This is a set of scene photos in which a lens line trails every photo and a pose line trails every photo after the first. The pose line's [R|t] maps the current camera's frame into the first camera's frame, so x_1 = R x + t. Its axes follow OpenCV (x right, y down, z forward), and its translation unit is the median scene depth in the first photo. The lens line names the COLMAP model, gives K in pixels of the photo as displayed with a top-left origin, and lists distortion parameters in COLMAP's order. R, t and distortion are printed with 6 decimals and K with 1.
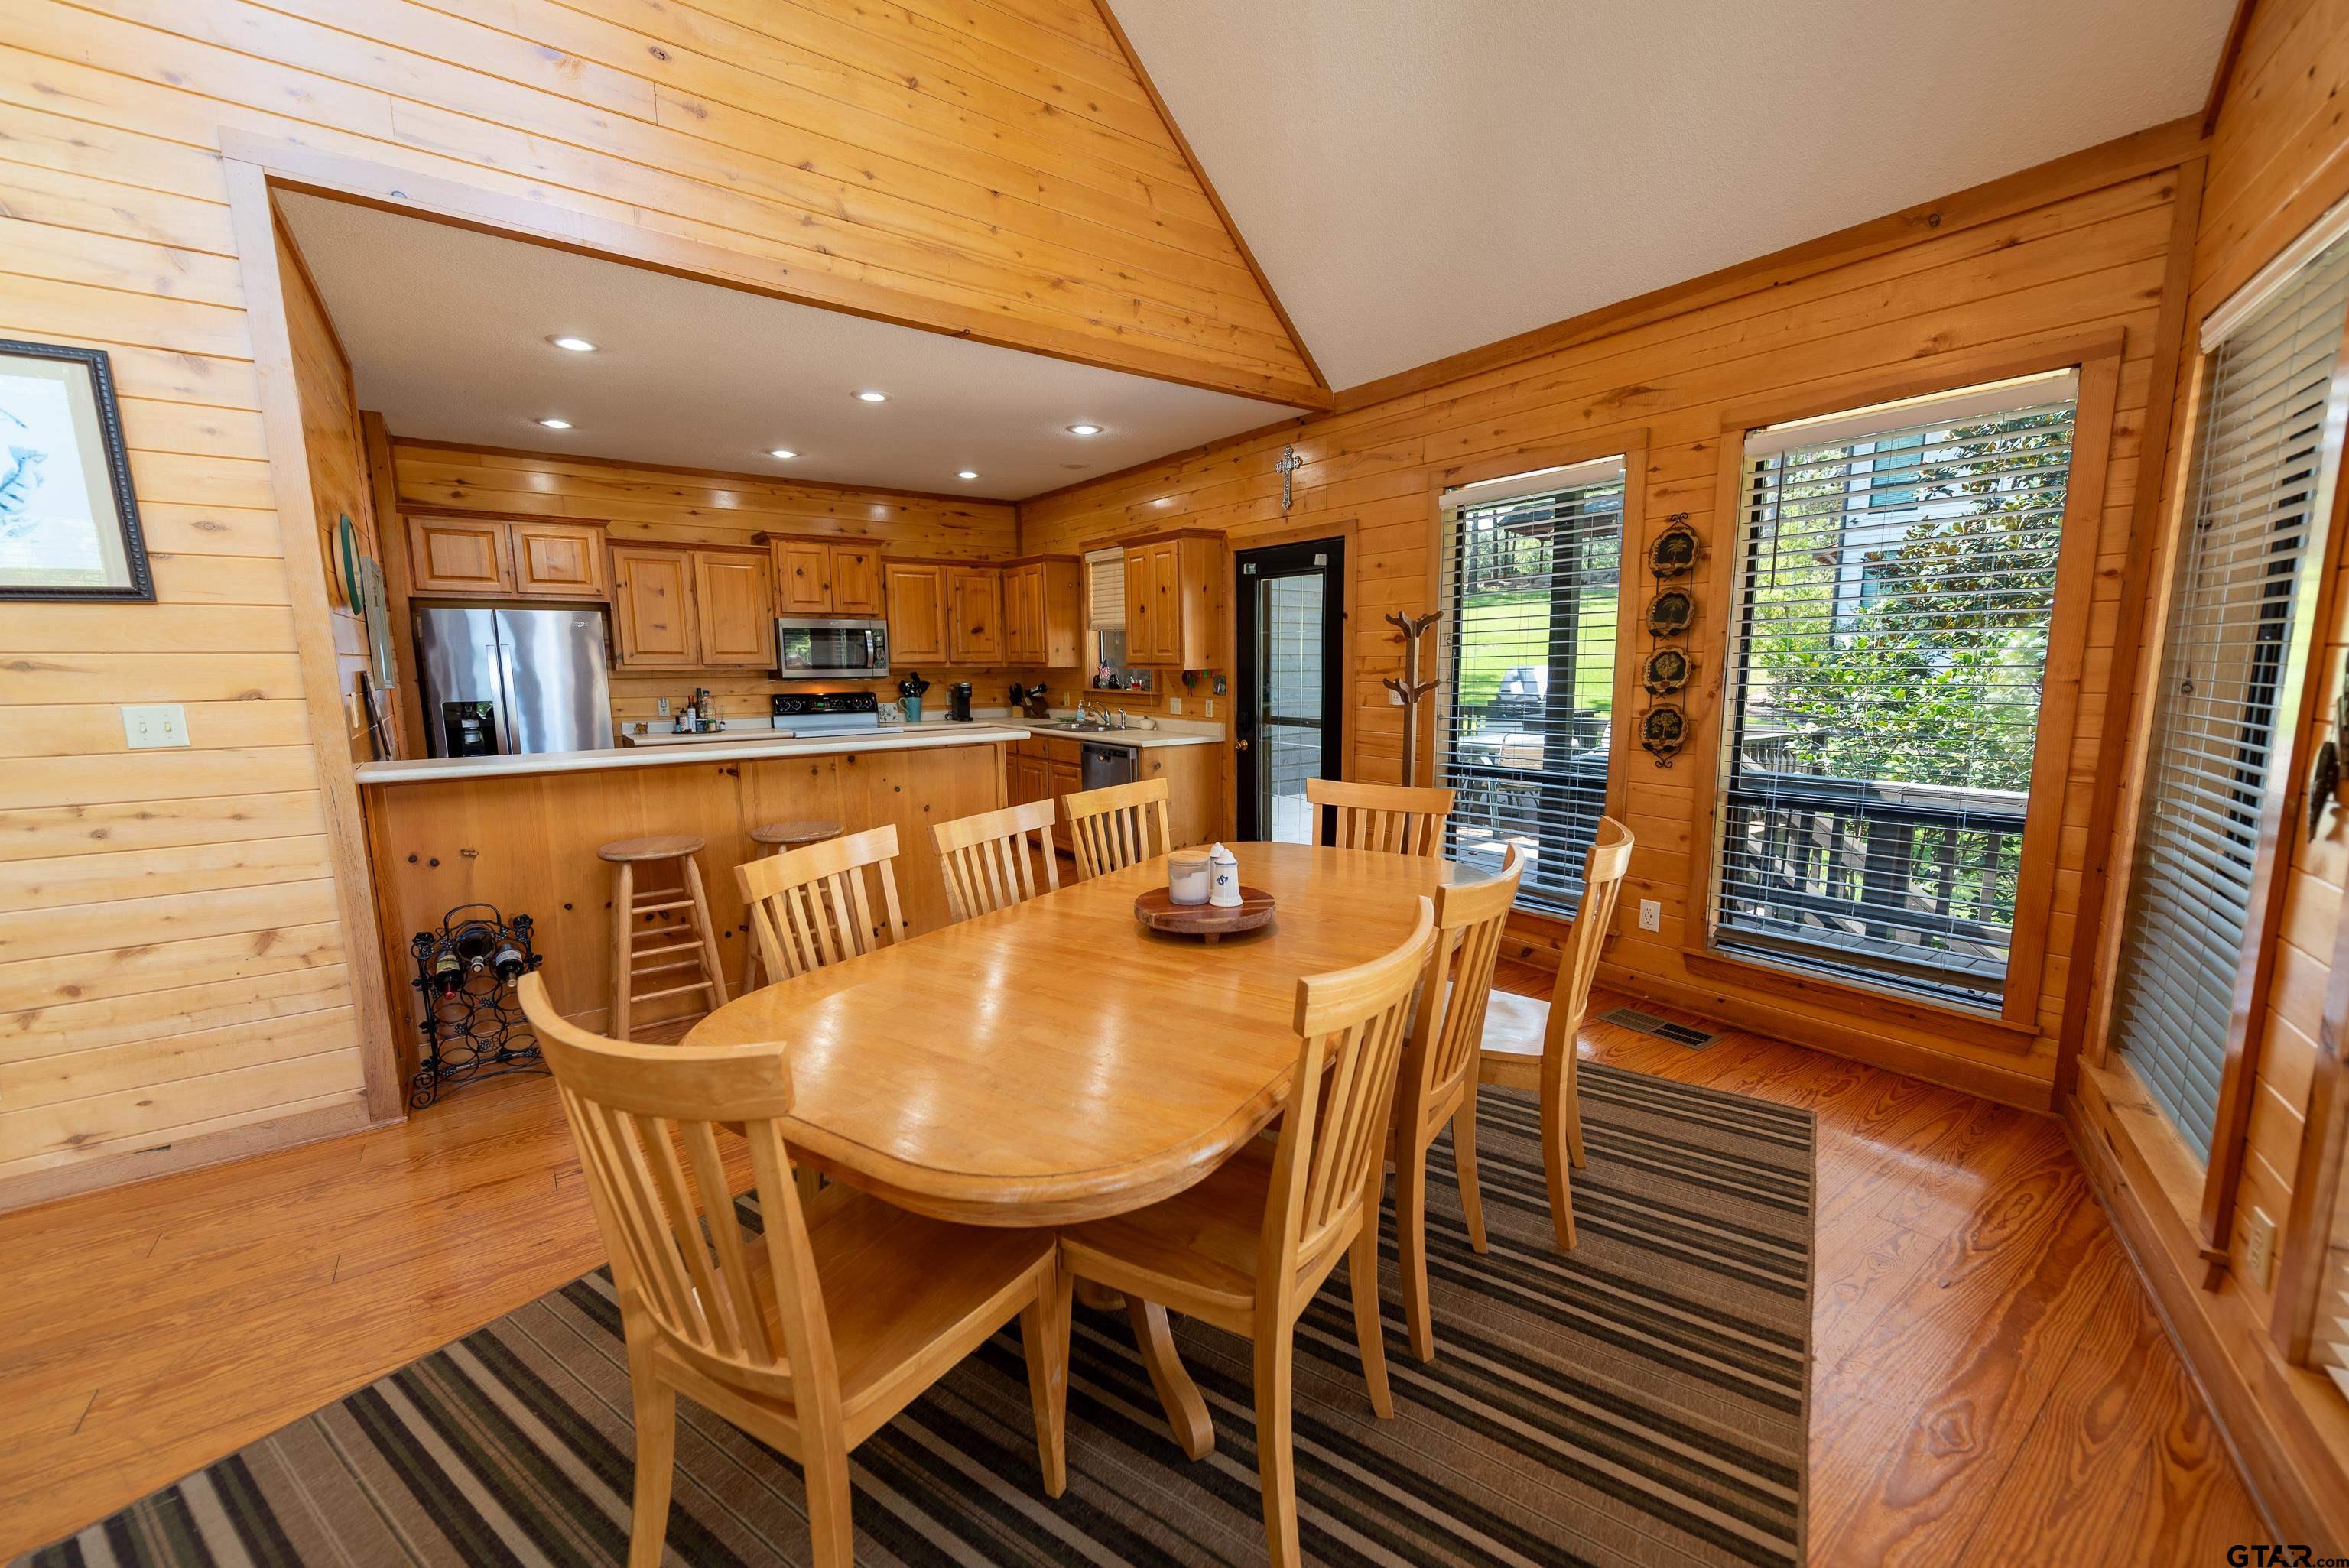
lens RADIAL K [[923.4, 0, 1178.3], [0, 923.4, 789.0], [0, 0, 1]] dist [0.018751, -0.005815]
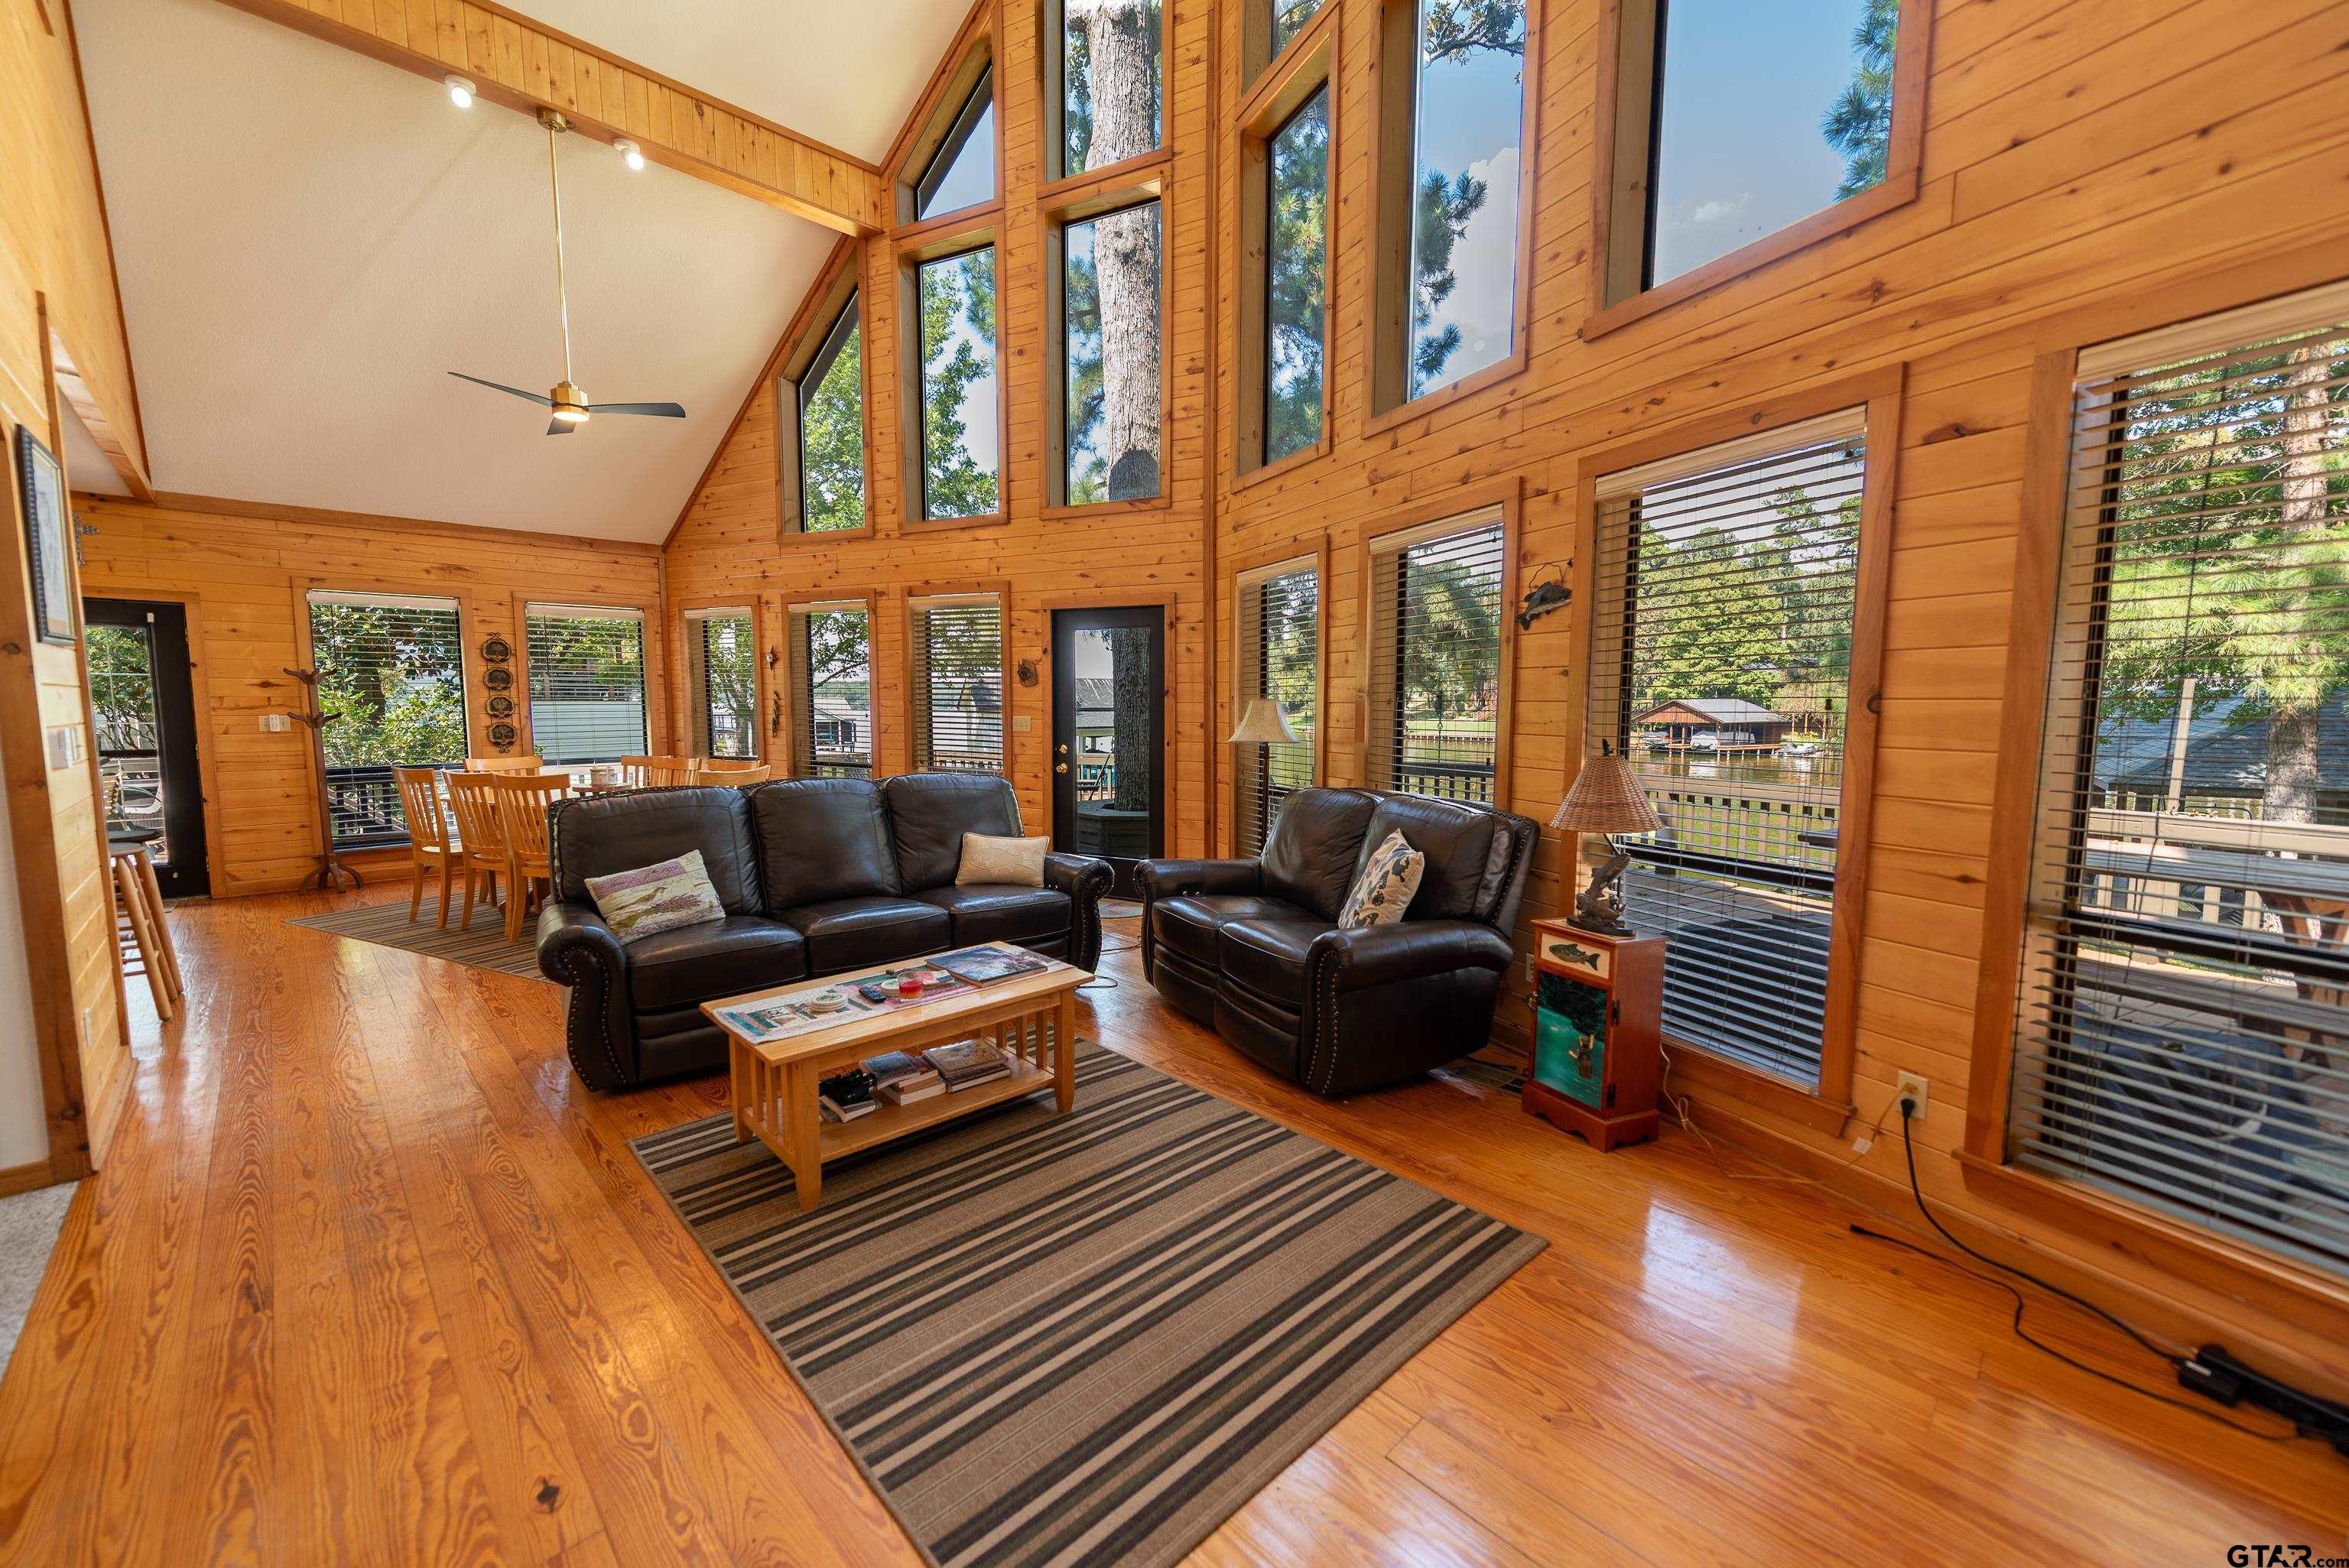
lens RADIAL K [[923.4, 0, 1178.3], [0, 923.4, 789.0], [0, 0, 1]] dist [0.018751, -0.005815]
pose [[-0.128091, -0.087425, 0.987902, -1.732598], [0.133287, 0.985553, 0.104499, 0.039799], [-0.982765, 0.145060, -0.114587, -0.230415]]
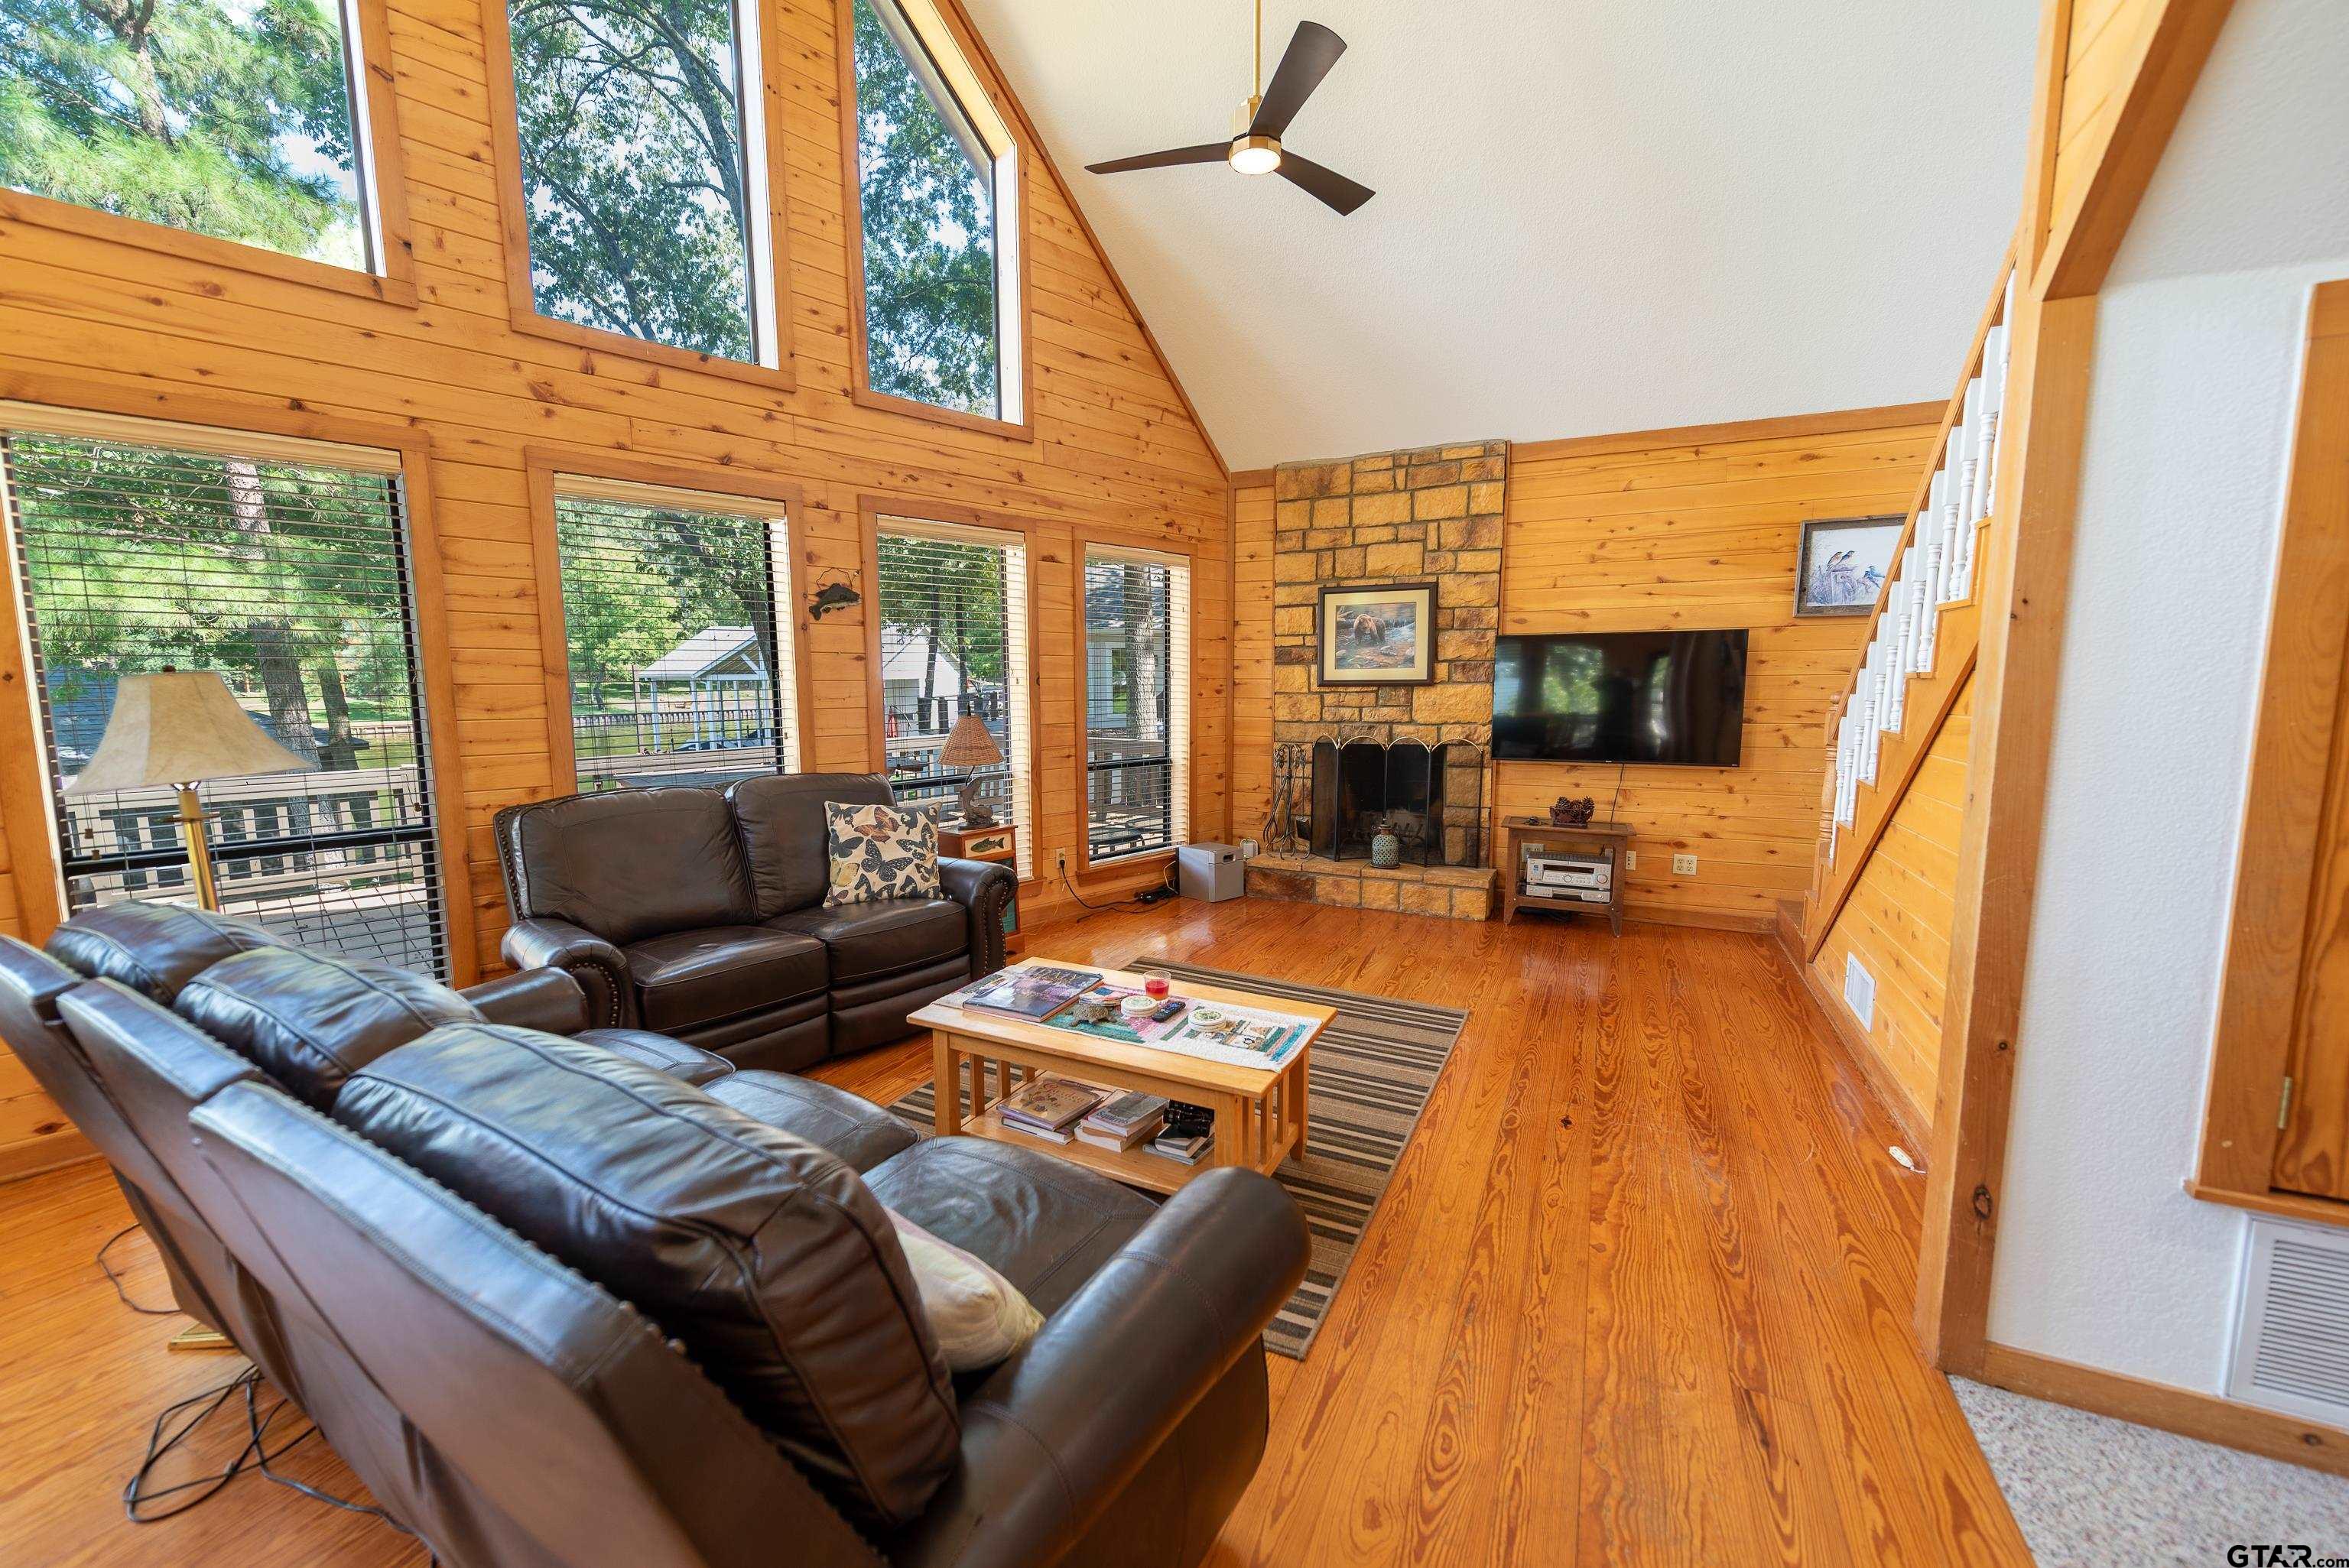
lens RADIAL K [[923.4, 0, 1178.3], [0, 923.4, 789.0], [0, 0, 1]] dist [0.018751, -0.005815]
pose [[-0.879214, 0.067891, -0.471565, -0.624735], [-0.055339, 0.968542, 0.242619, -0.076744], [0.473202, 0.239410, -0.847799, 0.519741]]
